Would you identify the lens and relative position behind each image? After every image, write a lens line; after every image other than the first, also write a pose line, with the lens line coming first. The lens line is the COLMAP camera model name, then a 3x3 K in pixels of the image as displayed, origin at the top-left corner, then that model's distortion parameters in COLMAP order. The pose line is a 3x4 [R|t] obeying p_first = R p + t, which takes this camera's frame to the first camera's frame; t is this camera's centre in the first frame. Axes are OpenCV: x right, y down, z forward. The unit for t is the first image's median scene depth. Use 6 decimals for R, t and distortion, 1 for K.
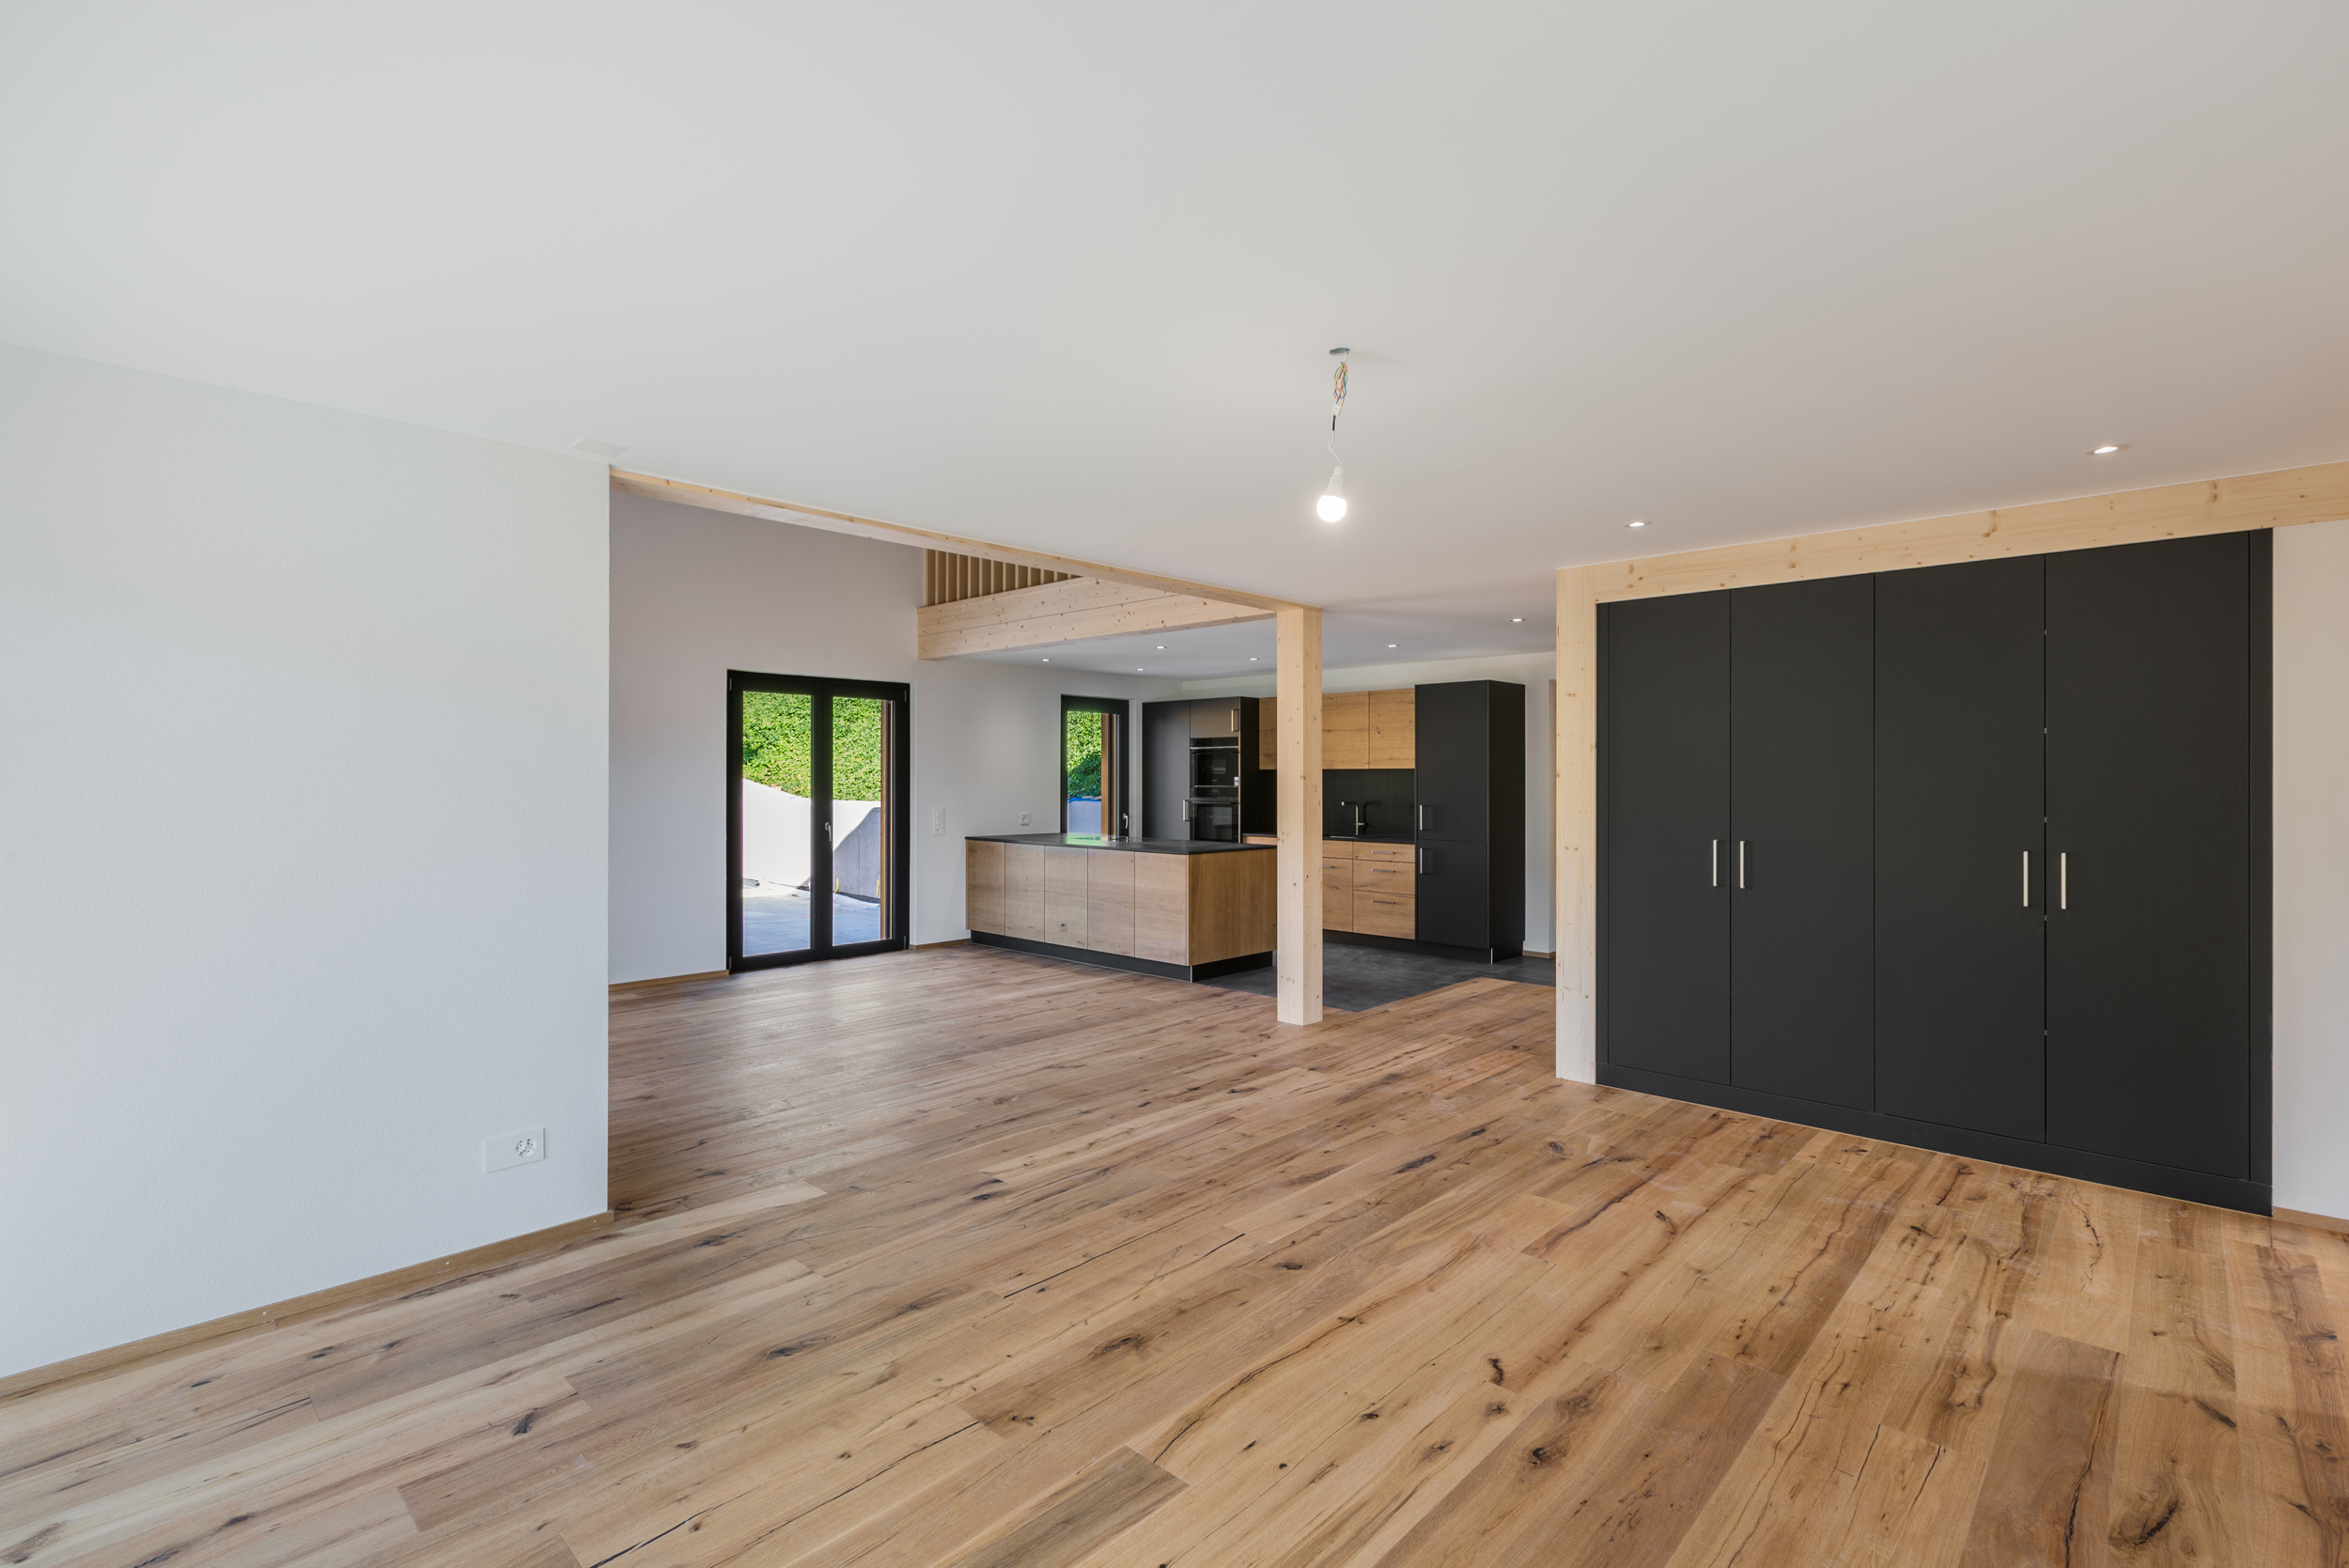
lens RADIAL K [[1070.0, 0, 1182.3], [0, 1070.0, 782.2], [0, 0, 1]] dist [-0.000138, -0.000396]
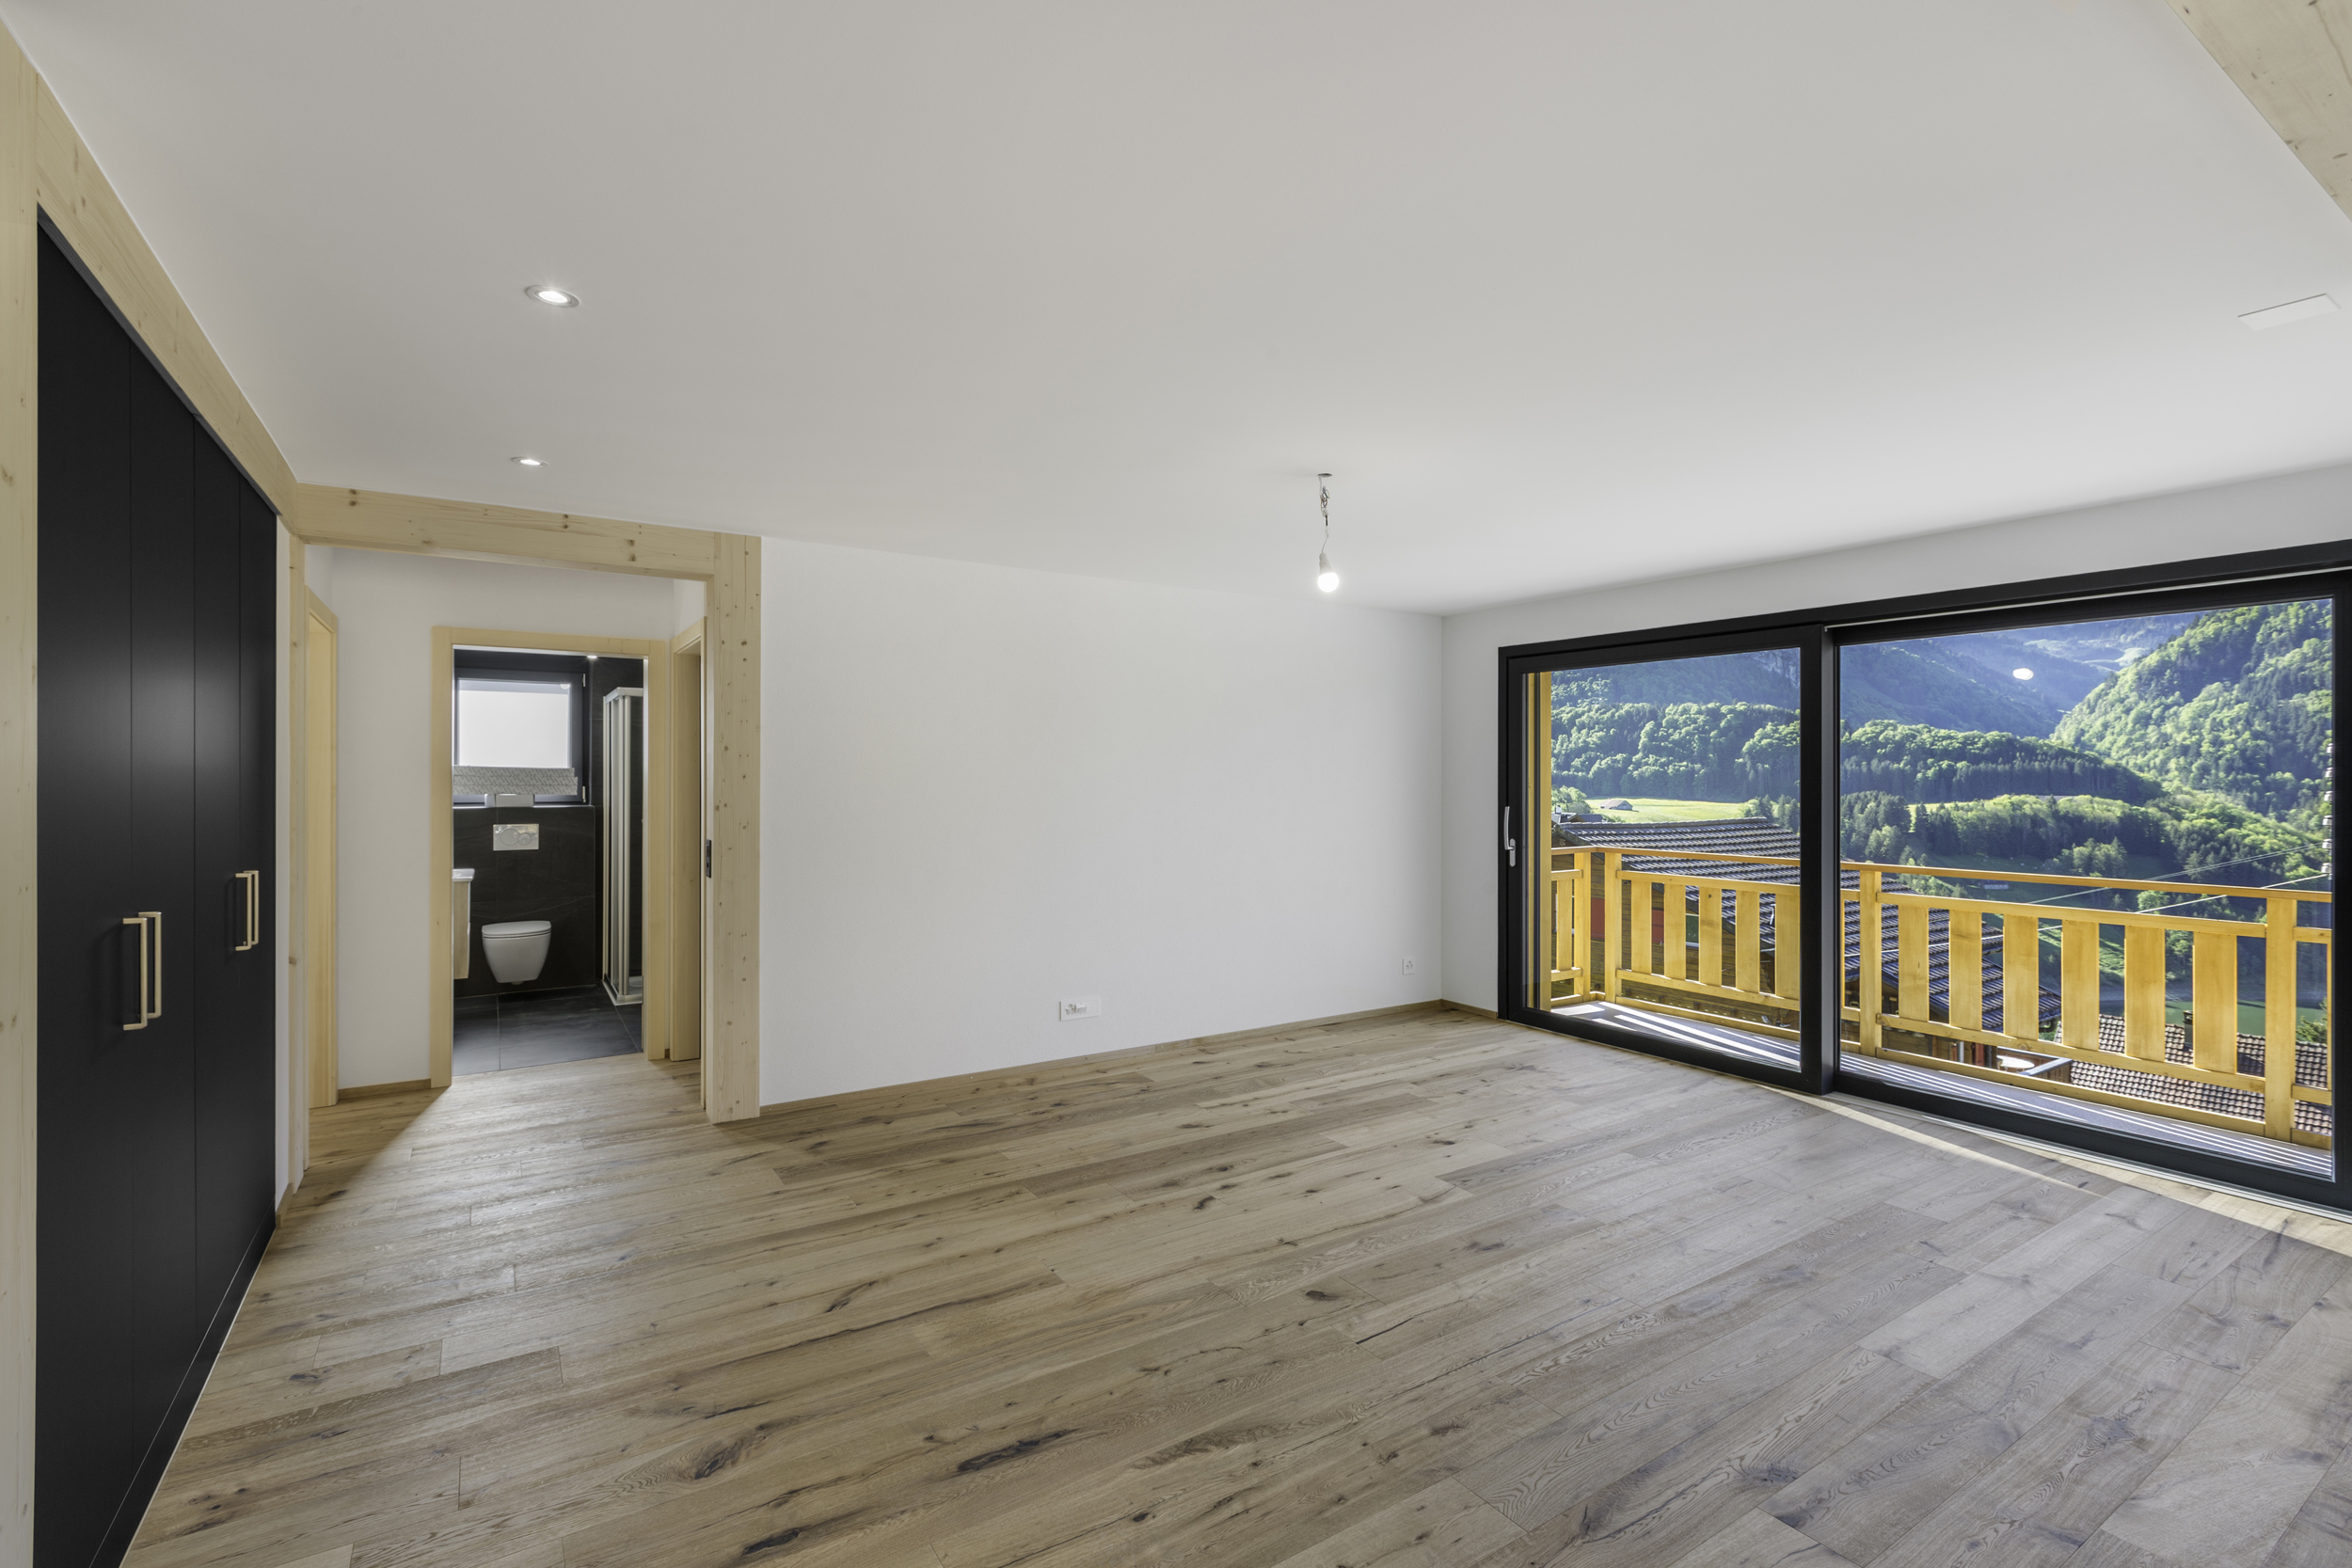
lens RADIAL K [[1071.4, 0, 1172.8], [0, 1071.4, 778.6], [0, 0, 1]] dist [-0.000138, -0.000396]
pose [[-0.970655, -0.003135, 0.240458, 0.000787], [-0.002377, 0.999991, 0.003442, -0.002080], [-0.240466, 0.002769, -0.970654, 1.420668]]
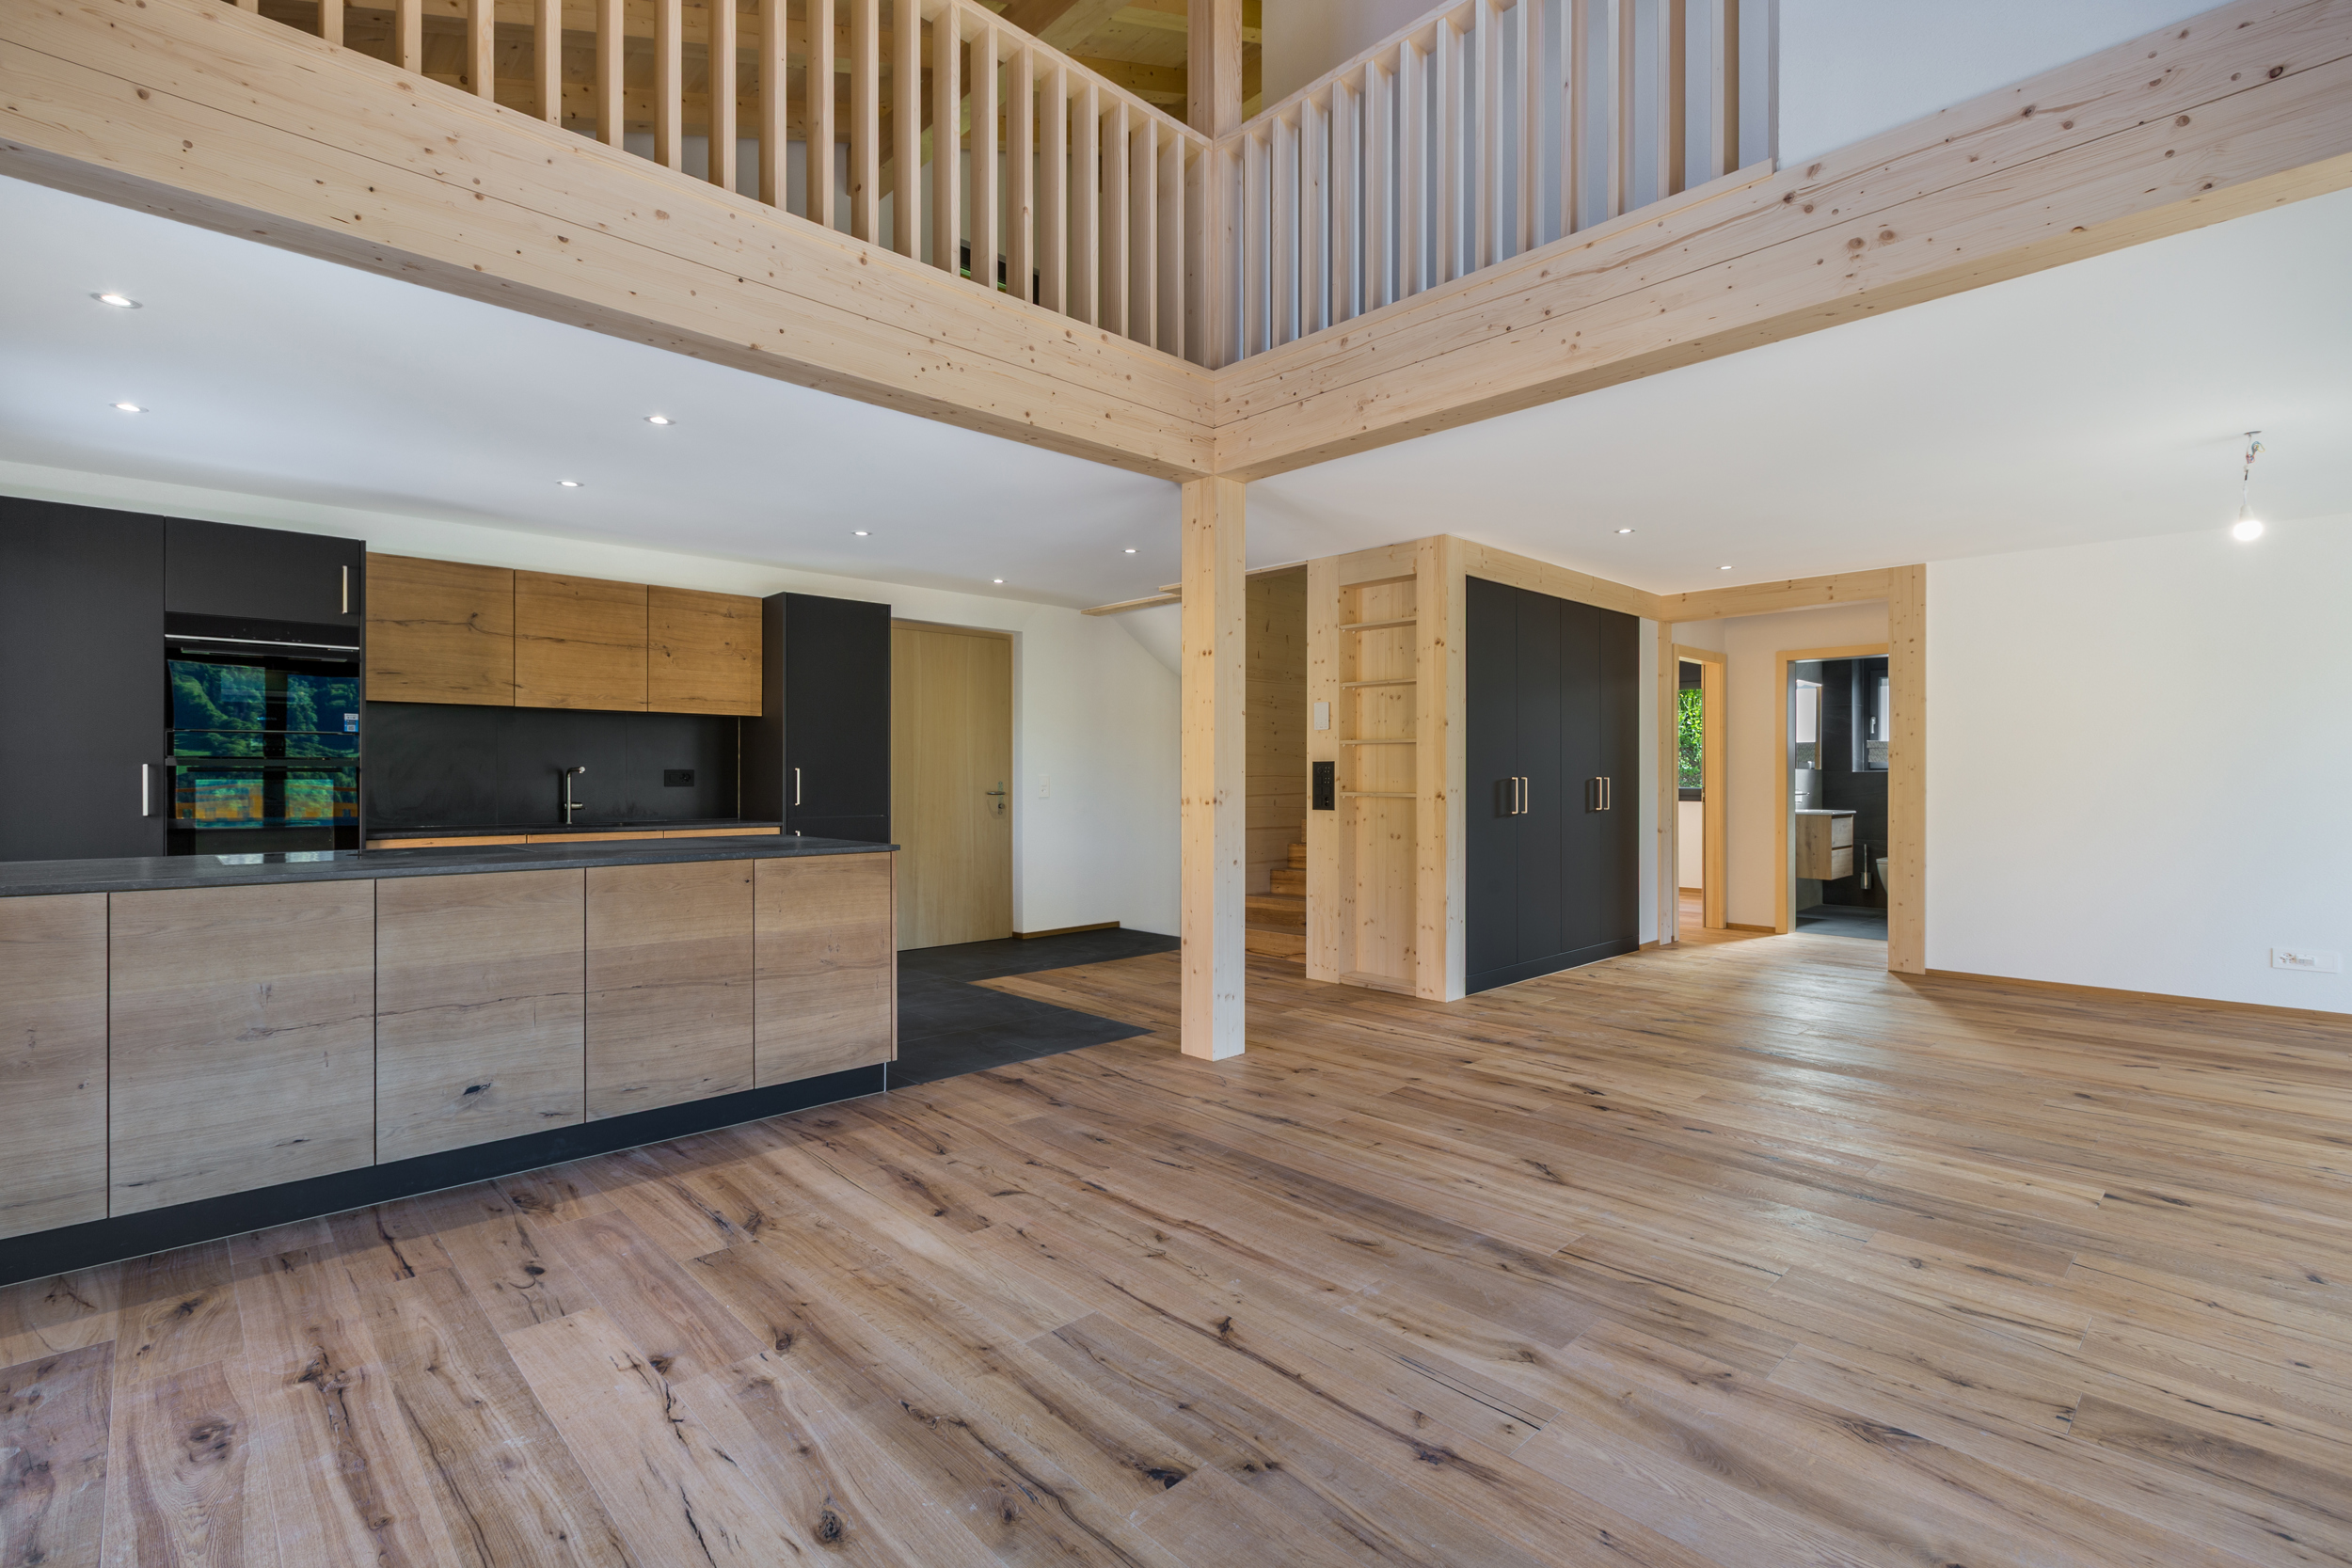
lens RADIAL K [[1071.4, 0, 1147.4], [0, 1071.4, 777.6], [0, 0, 1]] dist [-0.000138, -0.000396]
pose [[0.069203, -0.004373, 0.997593, -0.894470], [0.001593, 0.999990, 0.004273, 0.053897], [-0.997601, 0.001293, 0.069210, 1.468754]]
